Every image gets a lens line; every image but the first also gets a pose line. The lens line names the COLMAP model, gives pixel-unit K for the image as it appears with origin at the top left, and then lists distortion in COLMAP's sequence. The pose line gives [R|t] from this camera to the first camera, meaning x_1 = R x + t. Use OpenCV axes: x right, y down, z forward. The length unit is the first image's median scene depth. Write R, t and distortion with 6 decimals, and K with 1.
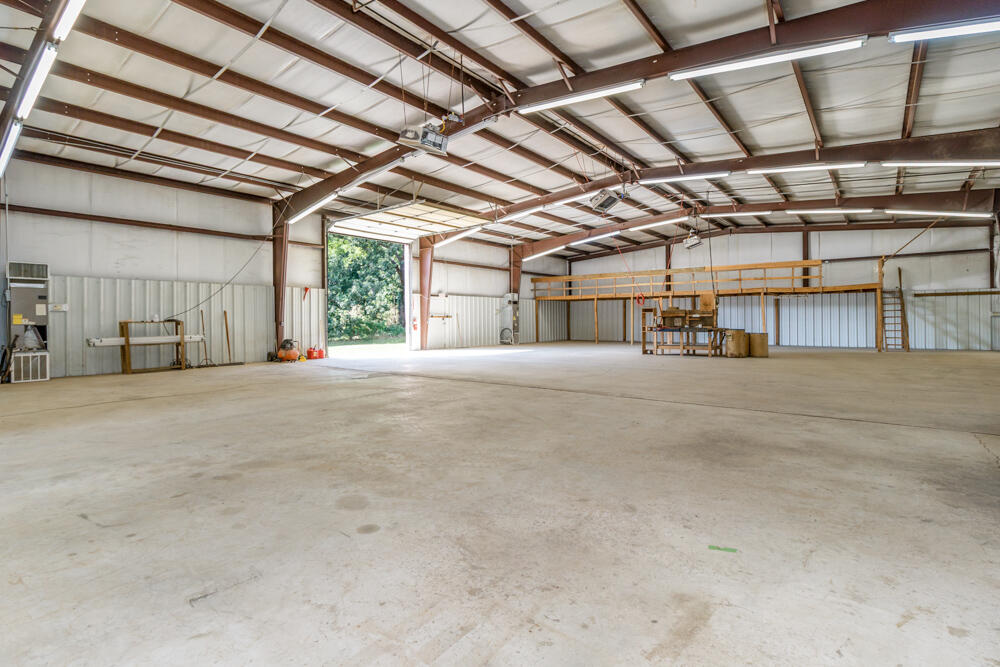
lens RADIAL K [[477.2, 0, 494.1], [0, 477.2, 327.2], [0, 0, 1]] dist [-0.005592, -0.002162]
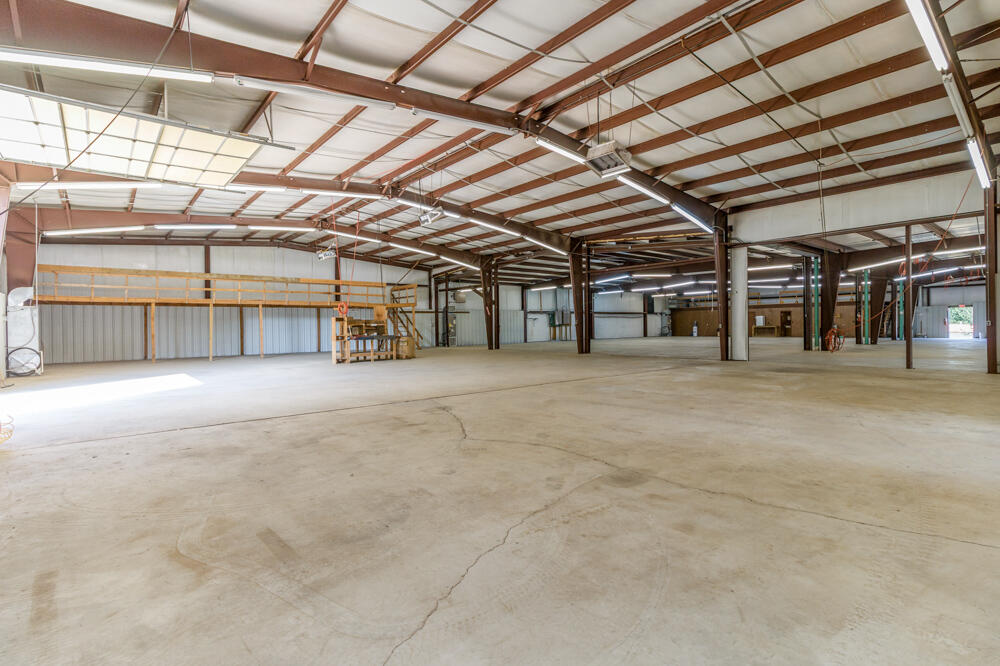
lens RADIAL K [[477.2, 0, 497.0], [0, 477.2, 326.6], [0, 0, 1]] dist [-0.005592, -0.002162]
pose [[0.179092, -0.001791, 0.983831, -0.548696], [0.031241, 0.999504, -0.003867, -0.005935], [-0.983336, 0.031428, 0.179060, 0.458905]]
